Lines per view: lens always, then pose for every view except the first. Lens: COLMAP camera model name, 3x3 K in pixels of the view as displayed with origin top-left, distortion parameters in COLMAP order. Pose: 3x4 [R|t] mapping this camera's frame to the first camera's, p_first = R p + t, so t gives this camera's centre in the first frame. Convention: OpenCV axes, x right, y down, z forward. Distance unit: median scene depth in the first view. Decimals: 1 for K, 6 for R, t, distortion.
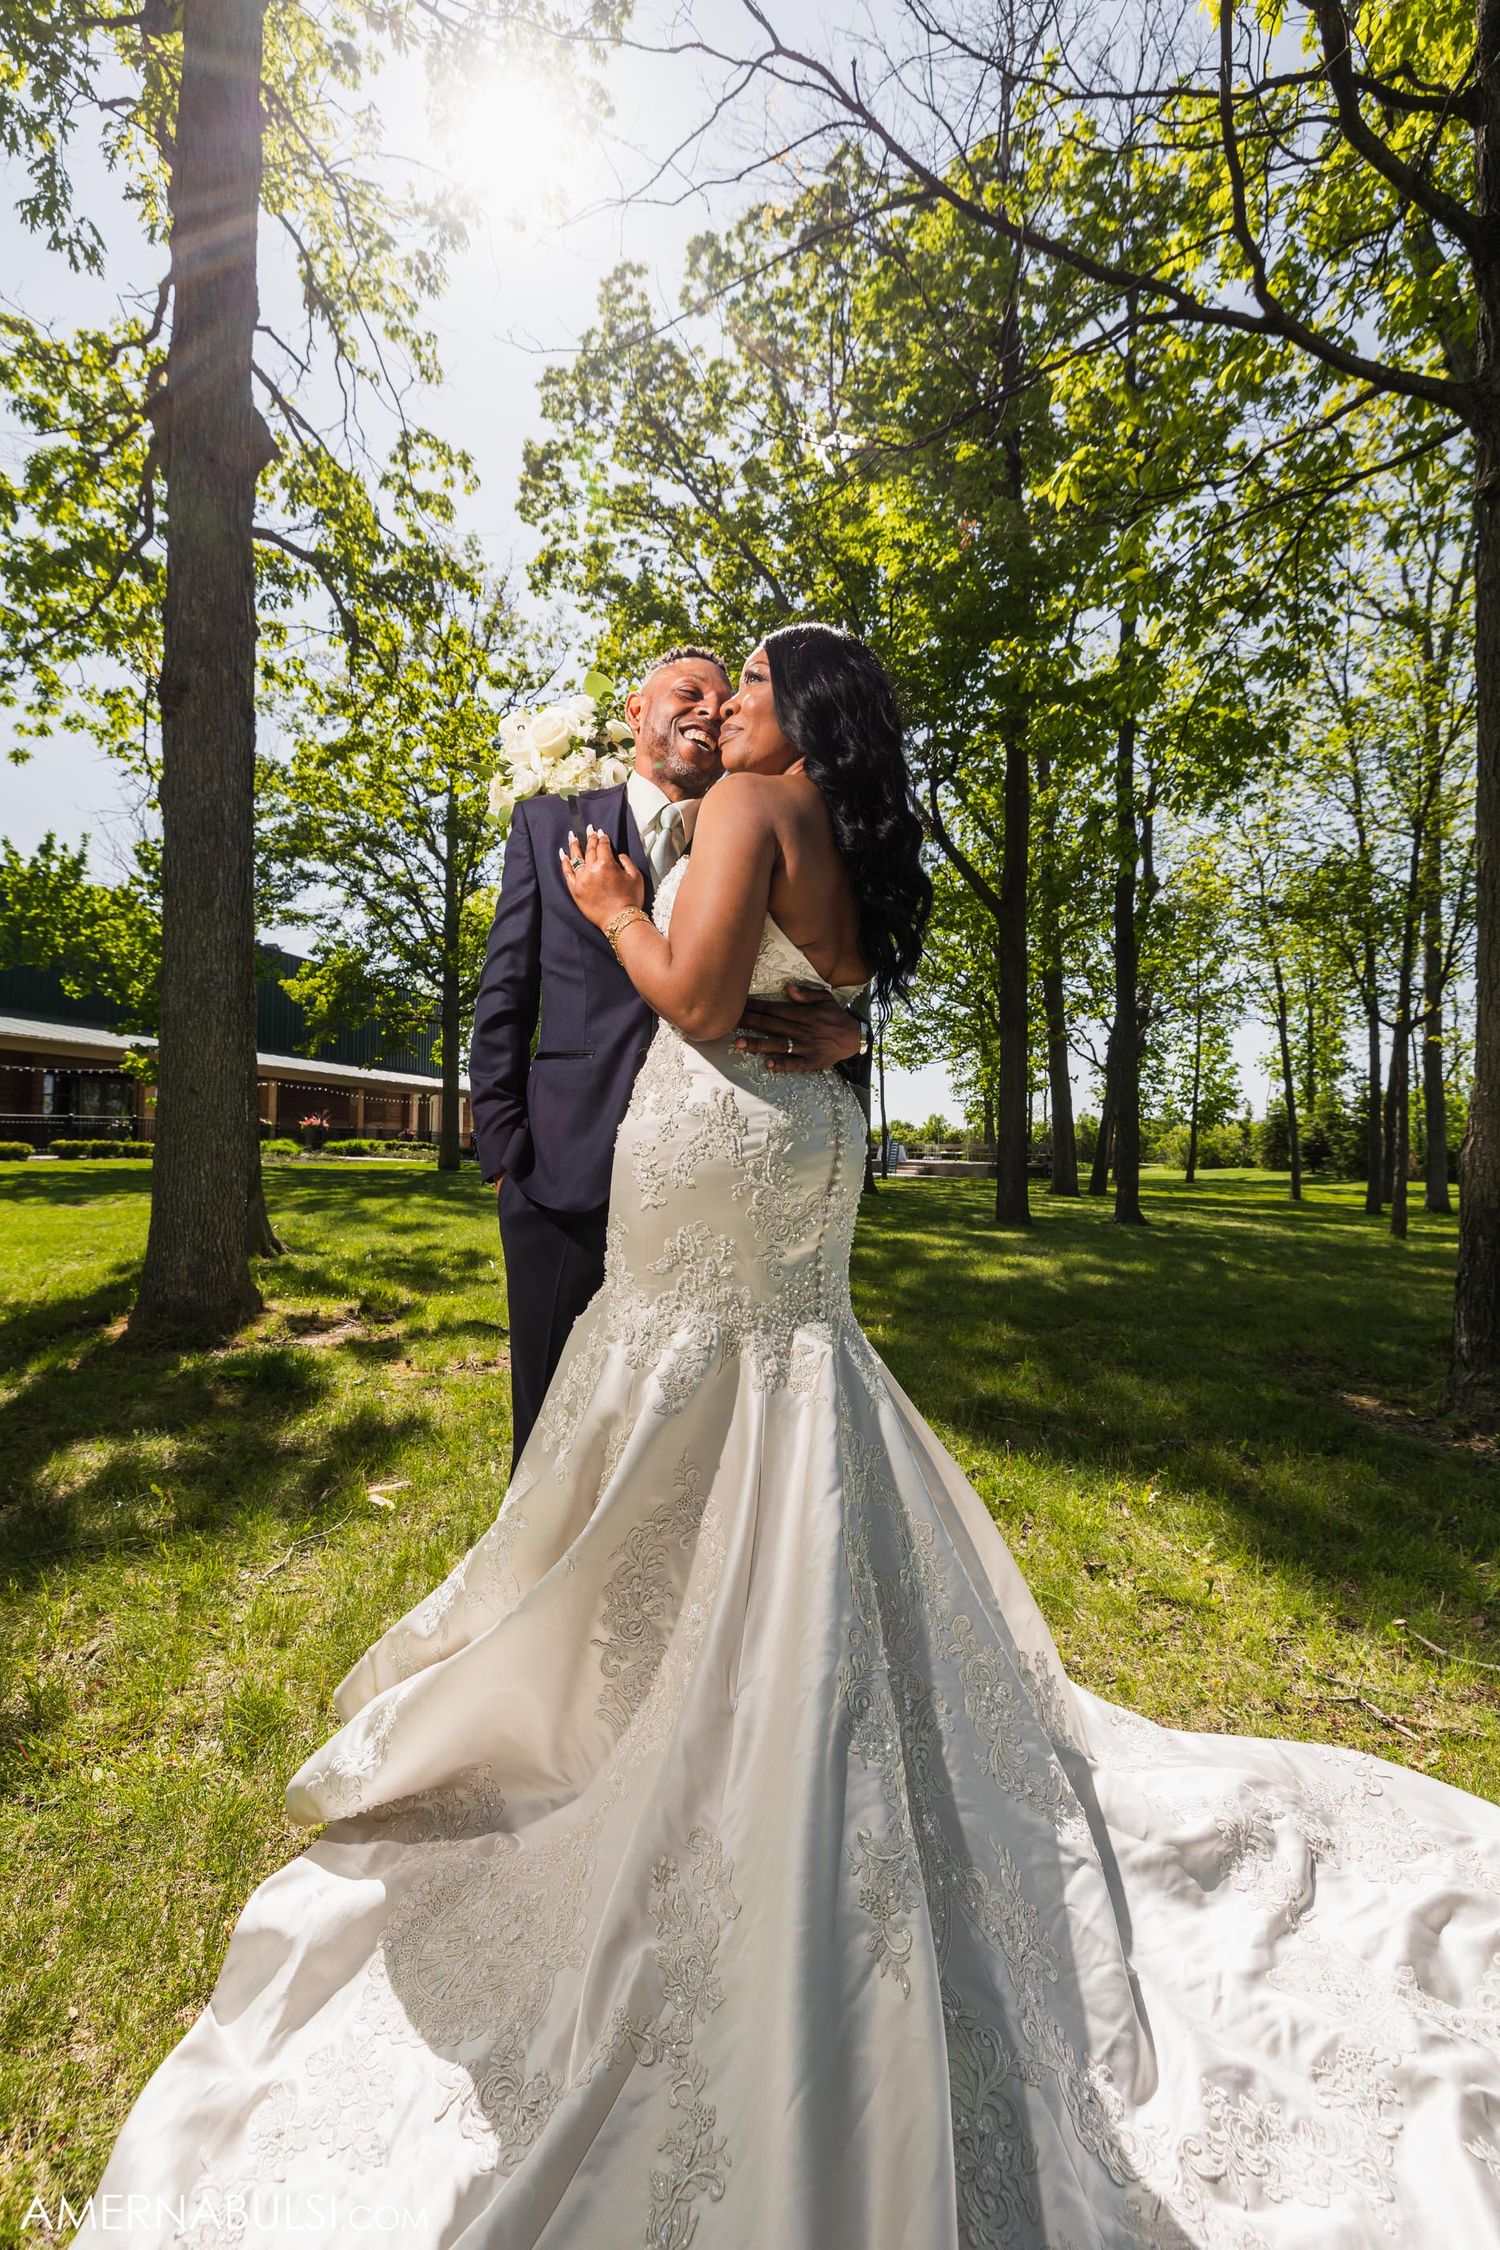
lens RADIAL K [[1073.9, 0, 790.4], [0, 1073.9, 1135.3], [0, 0, 1]] dist [-0.001437, -0.000539]
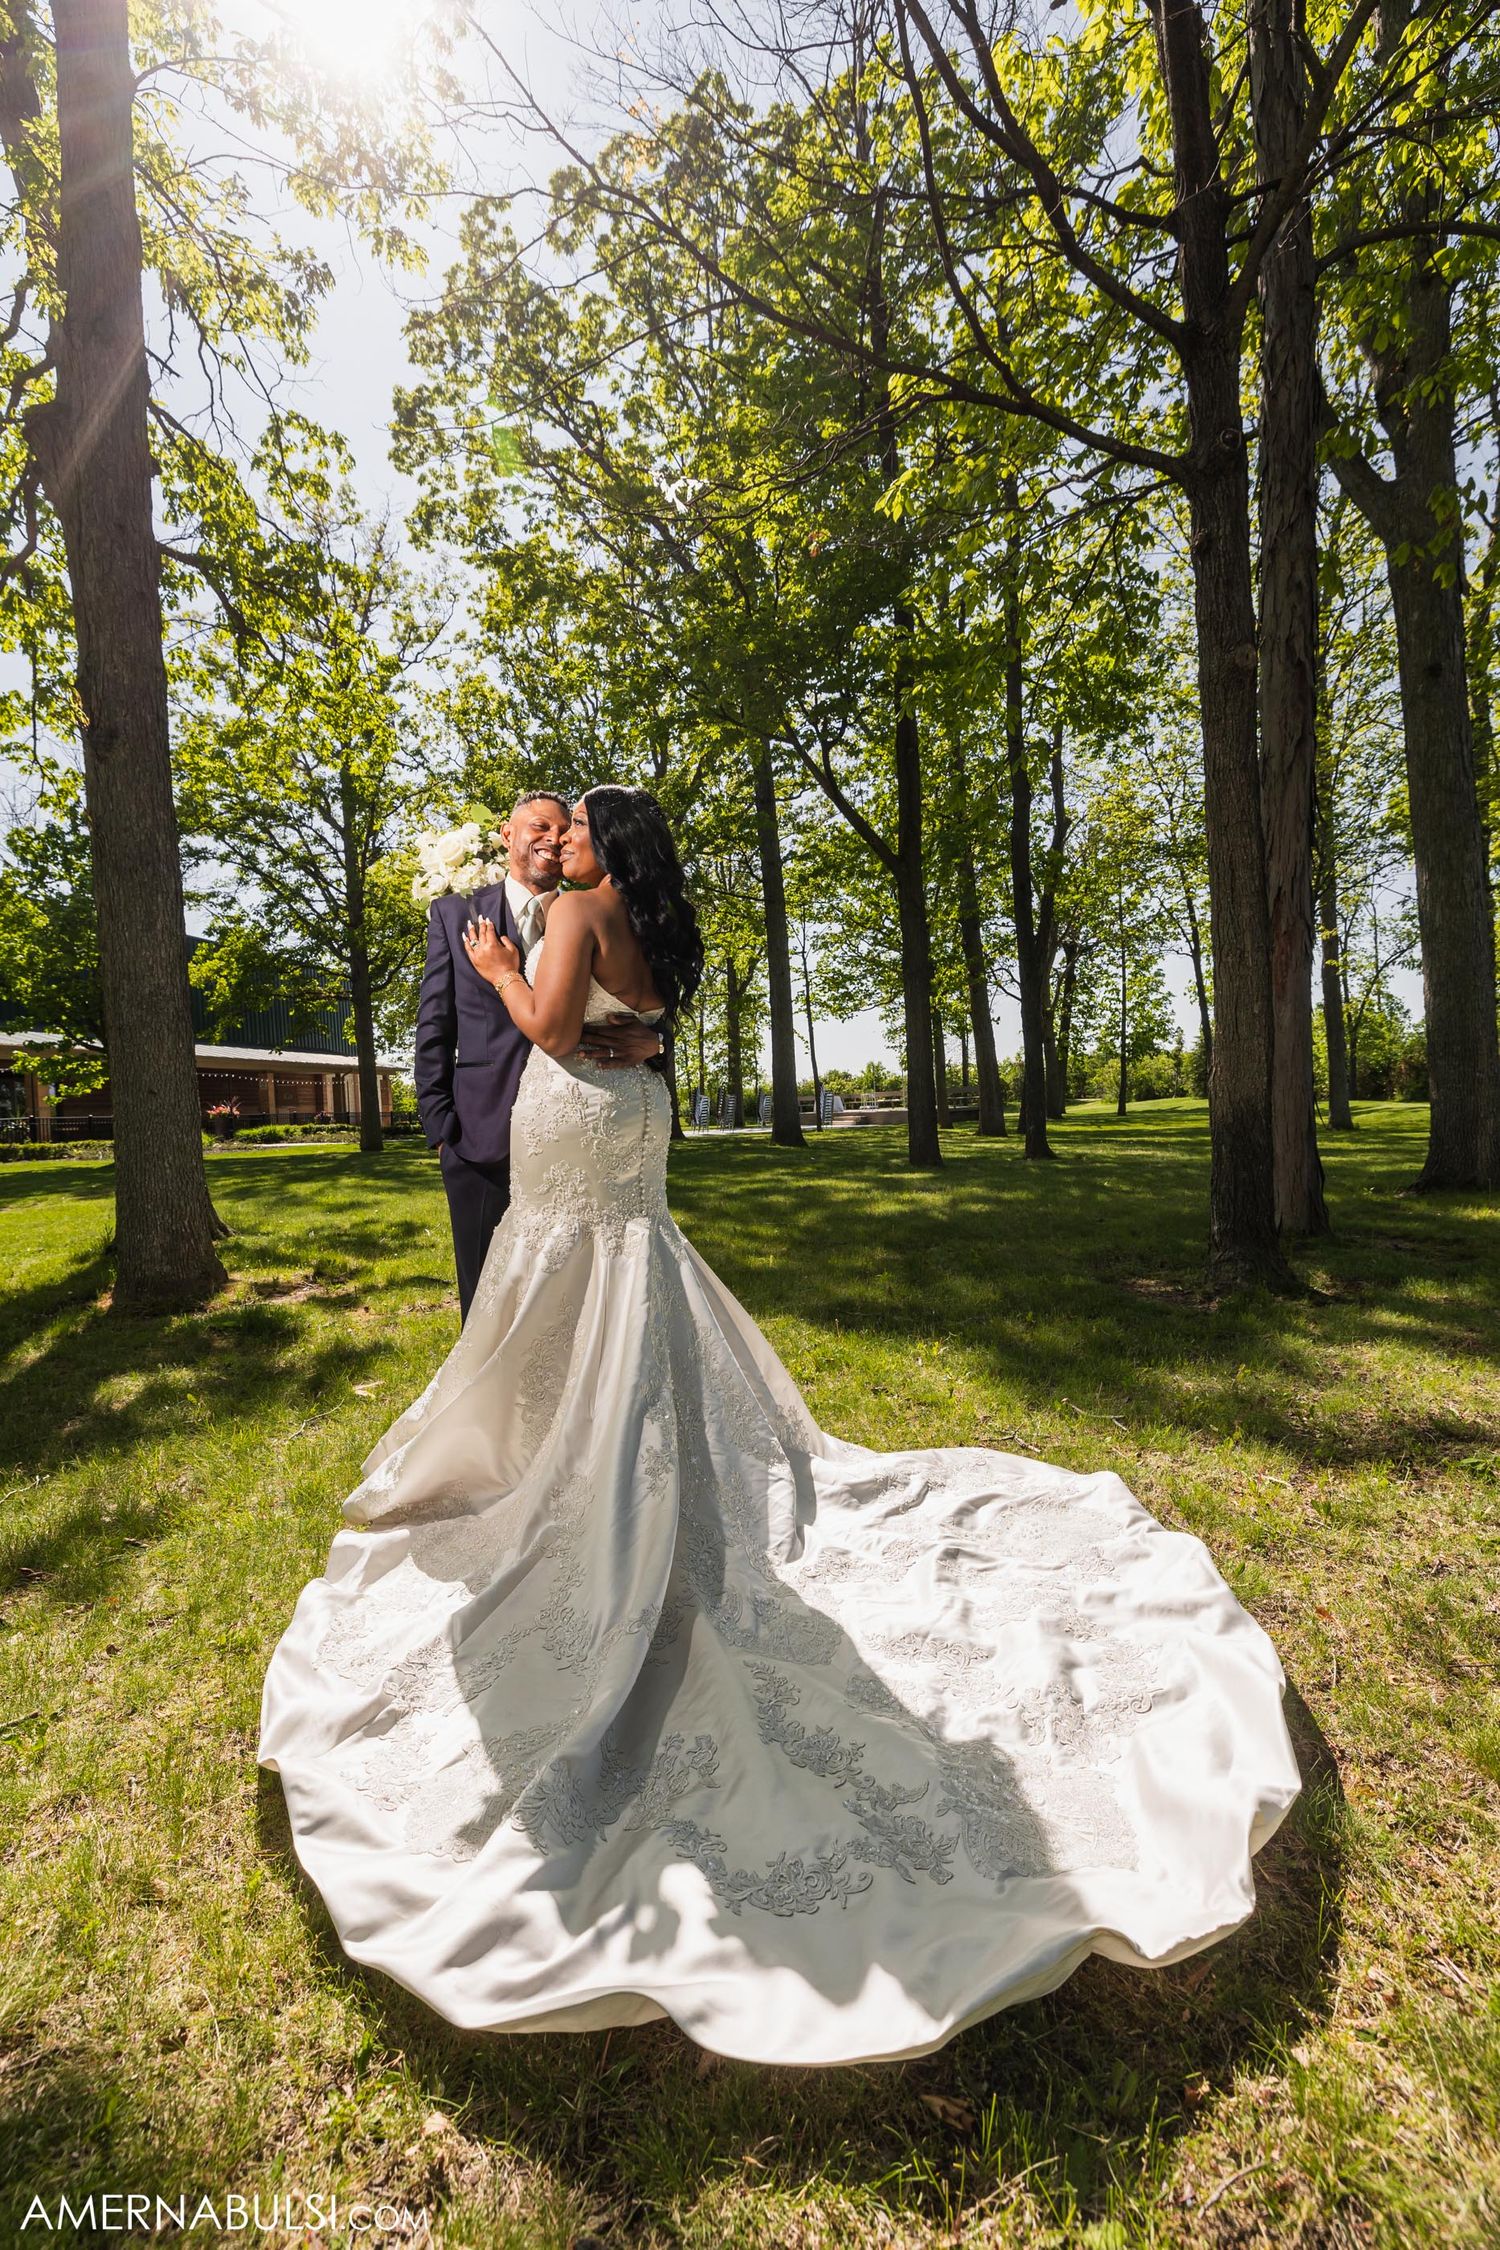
lens RADIAL K [[1073.9, 0, 790.4], [0, 1073.9, 1135.3], [0, 0, 1]] dist [-0.001437, -0.000539]
pose [[0.995891, -0.064543, 0.063518, 0.026968], [0.061889, 0.997161, 0.042900, -0.001768], [-0.066107, -0.038792, 0.997058, -0.114740]]
